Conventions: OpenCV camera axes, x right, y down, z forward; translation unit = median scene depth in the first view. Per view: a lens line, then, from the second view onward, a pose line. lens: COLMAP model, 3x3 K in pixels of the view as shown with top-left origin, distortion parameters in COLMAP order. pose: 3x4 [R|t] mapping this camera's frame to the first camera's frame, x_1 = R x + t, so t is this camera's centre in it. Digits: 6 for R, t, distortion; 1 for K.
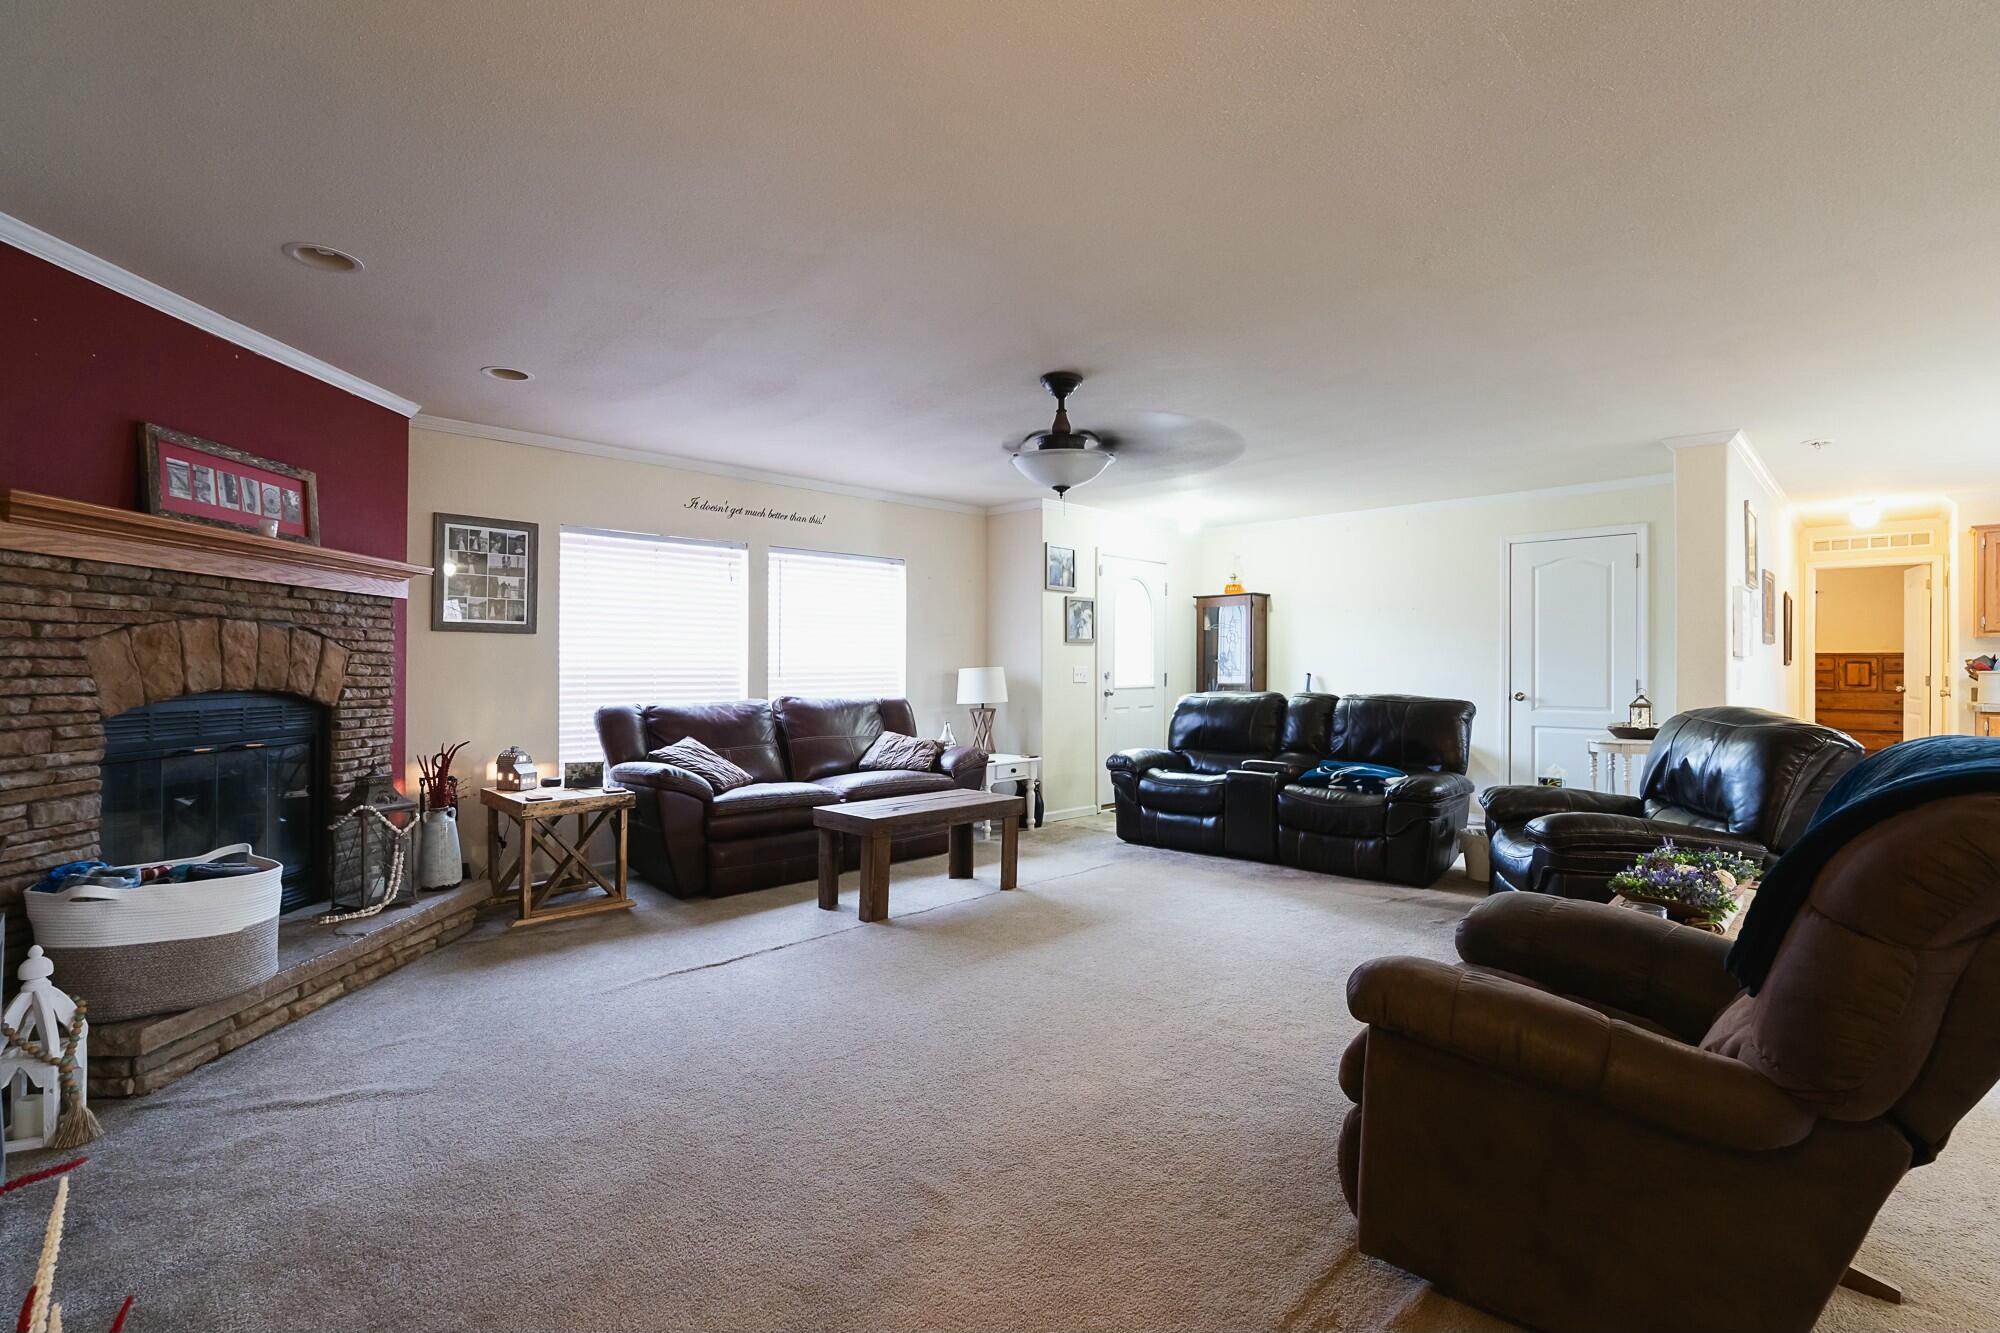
lens RADIAL K [[898.7, 0, 996.7], [0, 898.7, 656.0], [0, 0, 1]] dist [-0.008254, 0.004603]
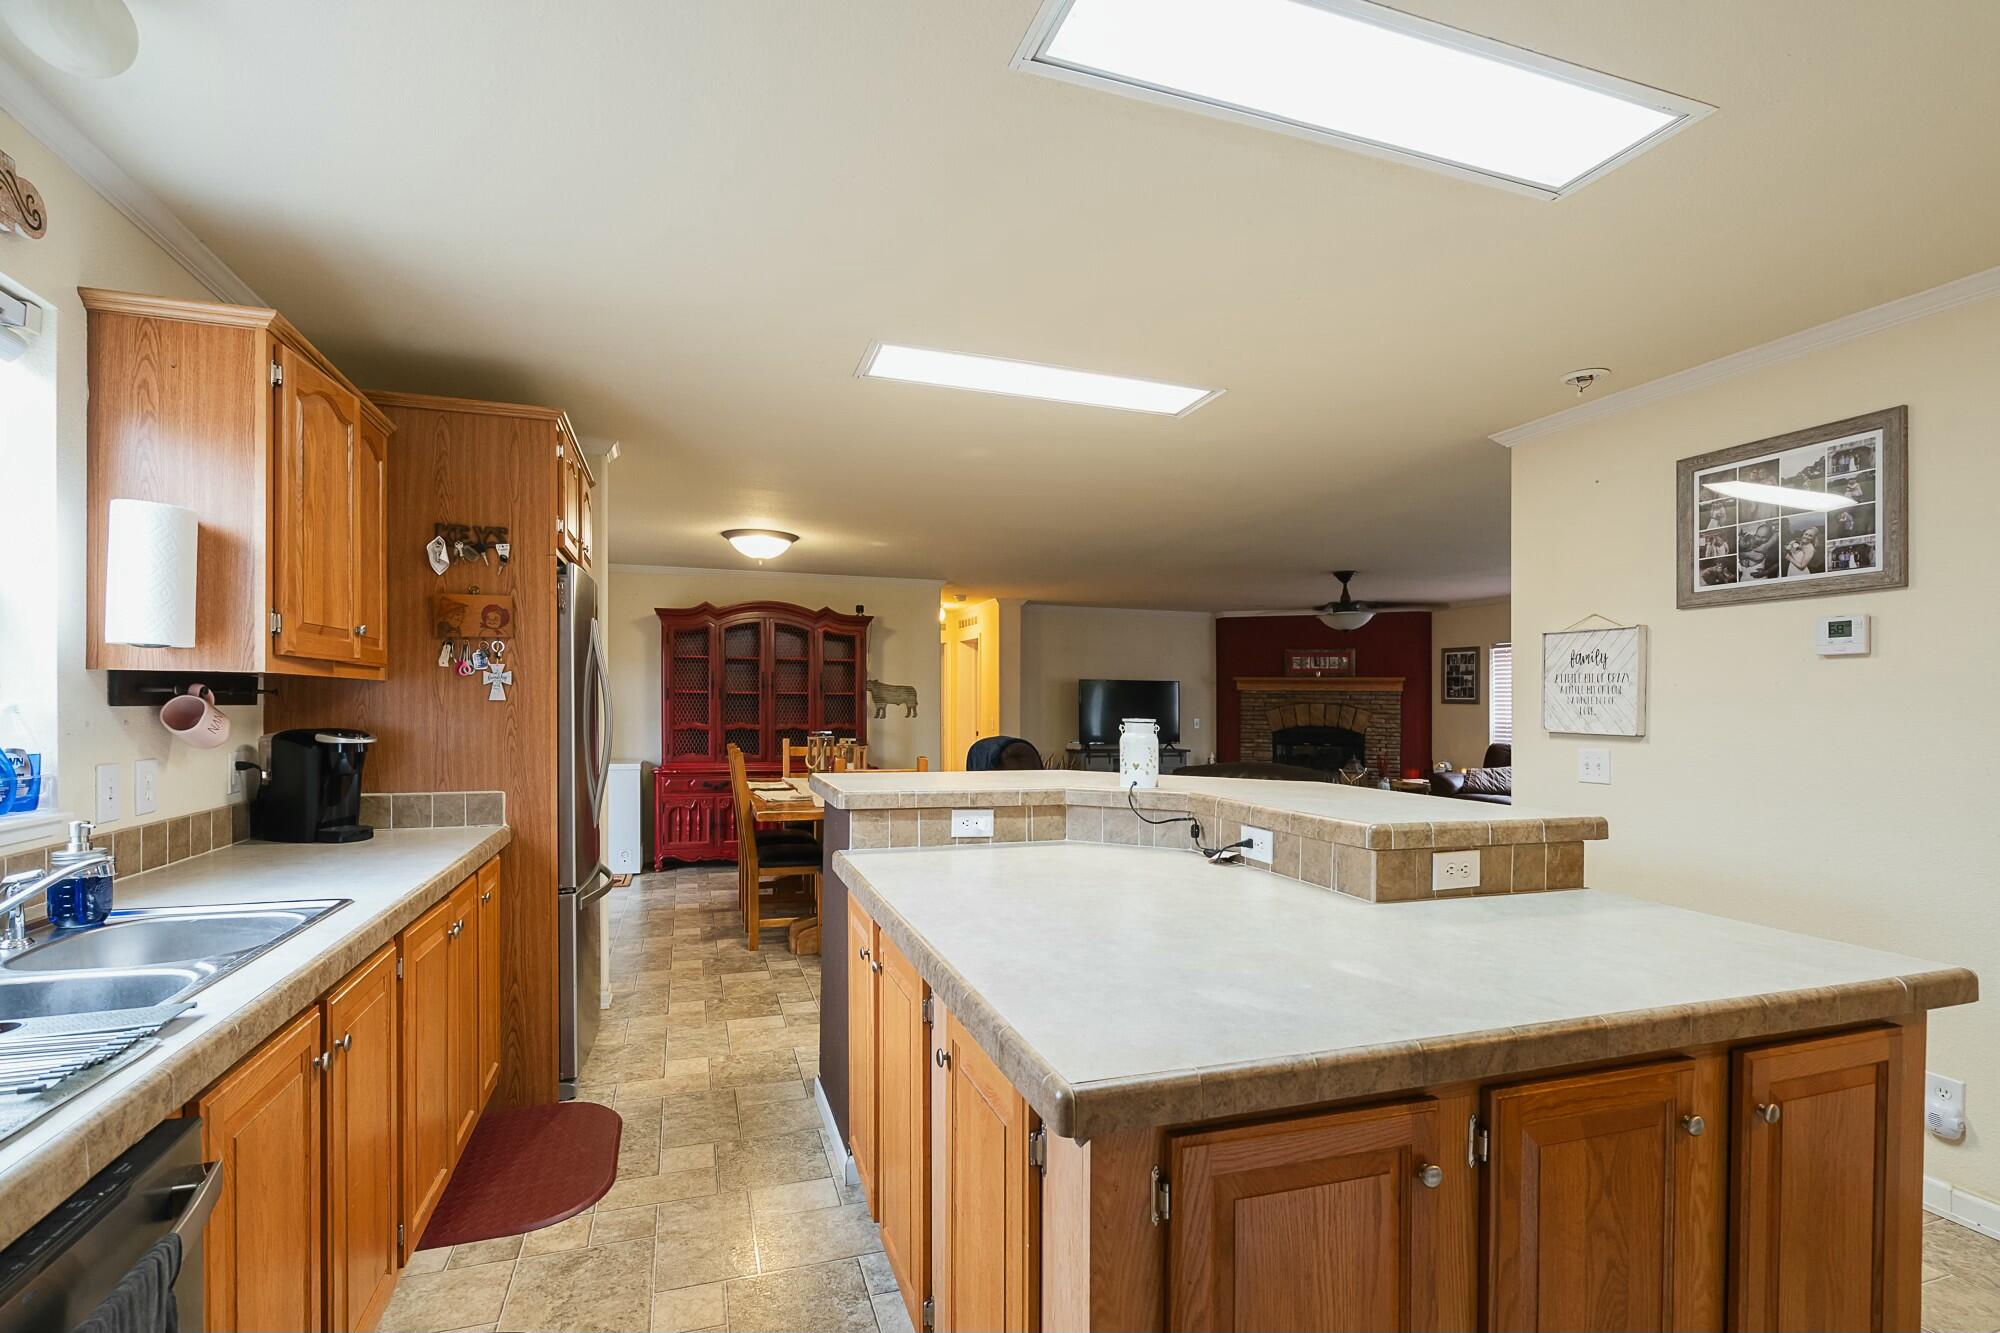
lens RADIAL K [[898.7, 0, 993.8], [0, 898.7, 685.6], [0, 0, 1]] dist [-0.008254, 0.004603]
pose [[-0.443916, -0.020423, -0.895836, 2.208248], [0.001636, 0.999720, -0.023602, -0.027789], [0.896067, -0.011943, -0.443759, 1.232471]]
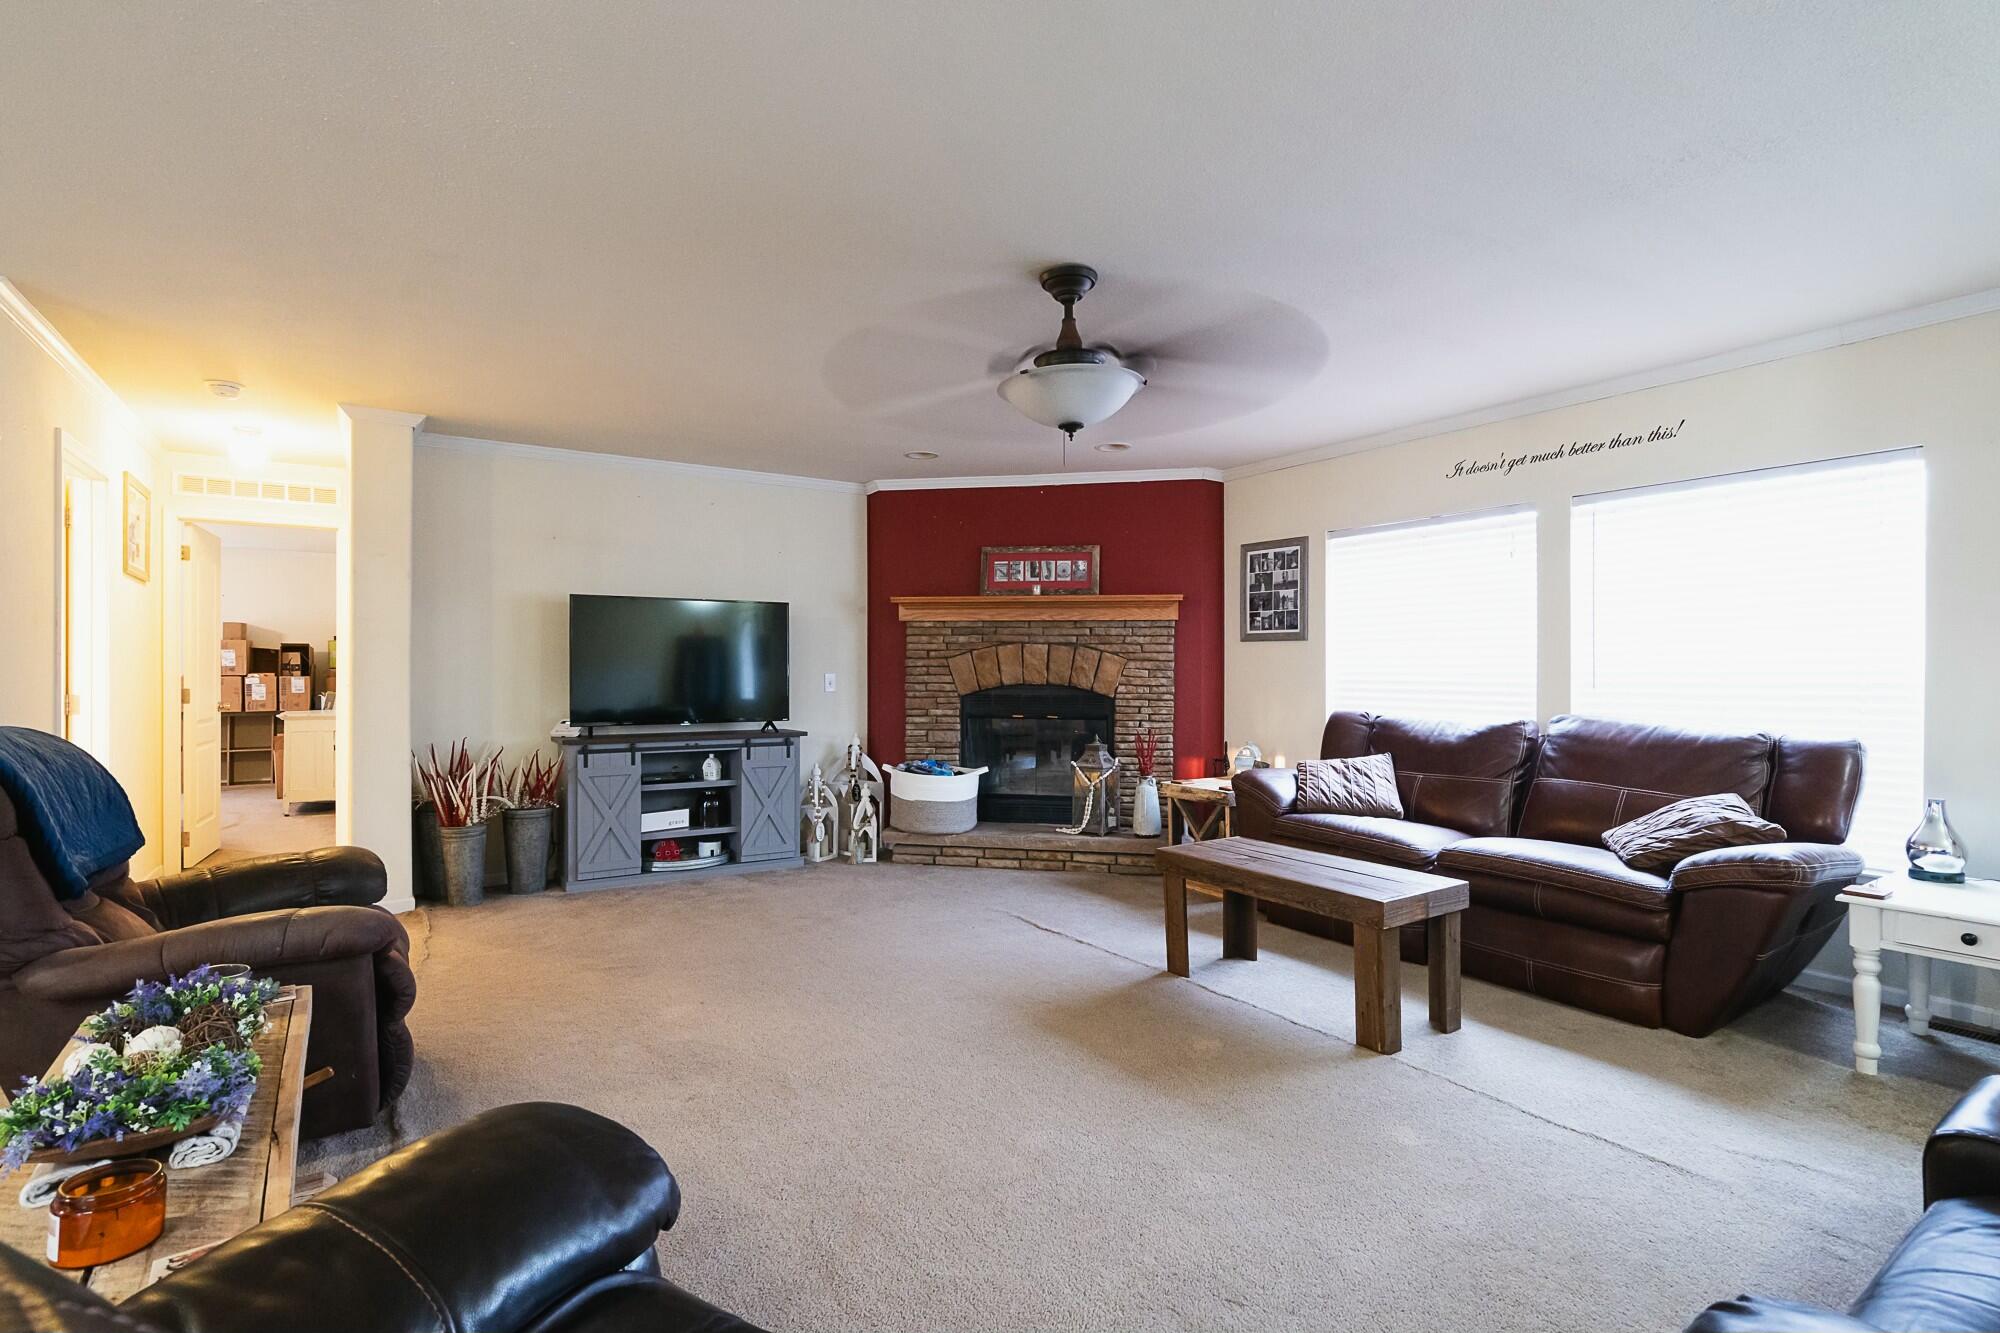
lens RADIAL K [[898.7, 0, 1015.8], [0, 898.7, 674.1], [0, 0, 1]] dist [-0.008254, 0.004603]
pose [[-0.174815, 0.010850, -0.984541, 0.793027], [0.011028, 0.999898, 0.009061, 0.002078], [0.984540, -0.009274, -0.174917, 1.131962]]
